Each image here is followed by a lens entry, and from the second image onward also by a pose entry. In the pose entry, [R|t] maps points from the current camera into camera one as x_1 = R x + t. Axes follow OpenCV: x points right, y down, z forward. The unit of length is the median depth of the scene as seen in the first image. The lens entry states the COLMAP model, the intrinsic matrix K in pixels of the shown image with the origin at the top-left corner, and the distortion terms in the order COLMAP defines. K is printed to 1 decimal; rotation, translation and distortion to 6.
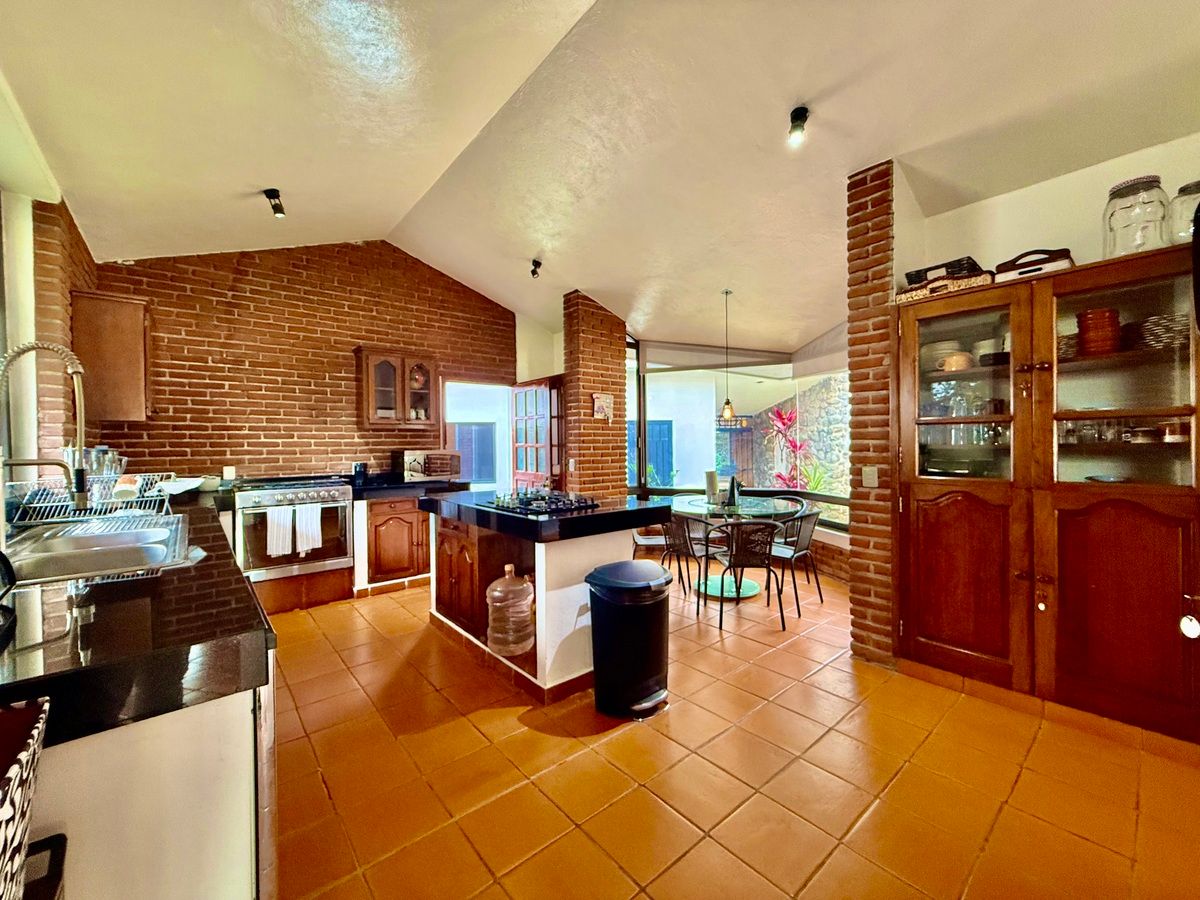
lens RADIAL K [[479.3, 0, 597.9], [0, 479.3, 446.3], [0, 0, 1]] dist [0.002152, -0.000836]
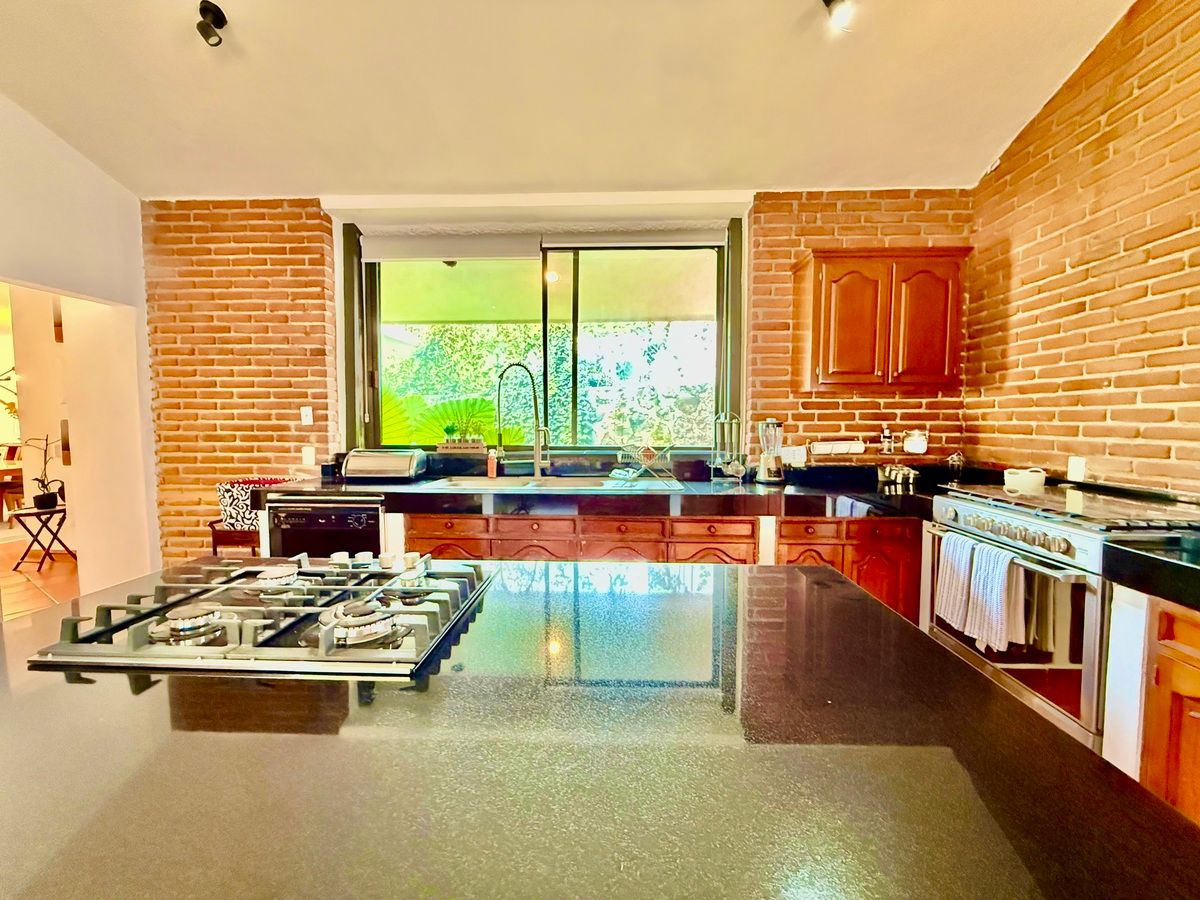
lens RADIAL K [[479.3, 0, 597.9], [0, 479.3, 446.3], [0, 0, 1]] dist [0.002152, -0.000836]
pose [[-0.678445, 0.047674, -0.733103, -0.012553], [0.002414, 0.998031, 0.062668, -0.004042], [0.734647, 0.040747, -0.677224, 0.840145]]
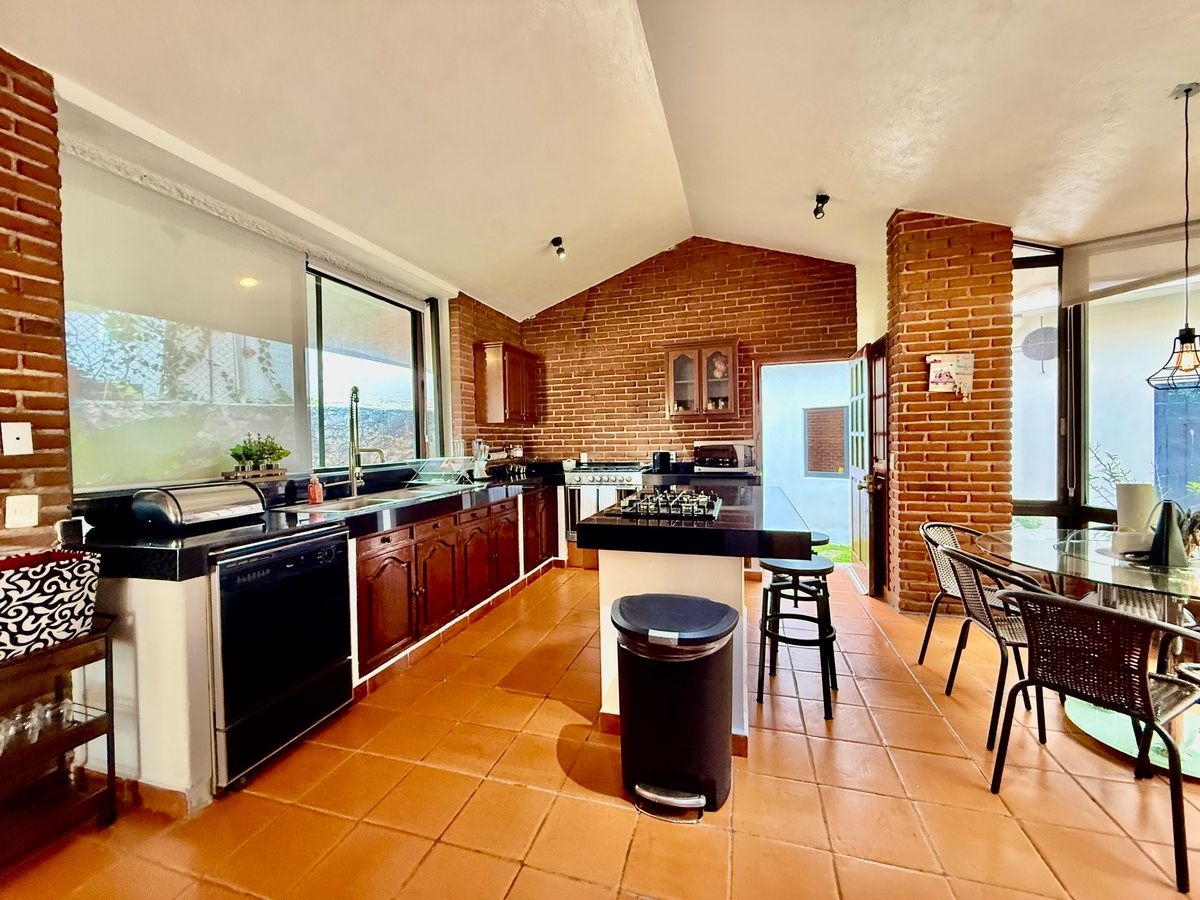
lens RADIAL K [[479.3, 0, 597.9], [0, 479.3, 446.3], [0, 0, 1]] dist [0.002152, -0.000836]
pose [[0.547420, 0.010811, -0.836788, 0.318891], [0.011108, 0.999735, 0.020183, -0.002372], [0.836784, -0.020343, 0.547155, 0.263324]]
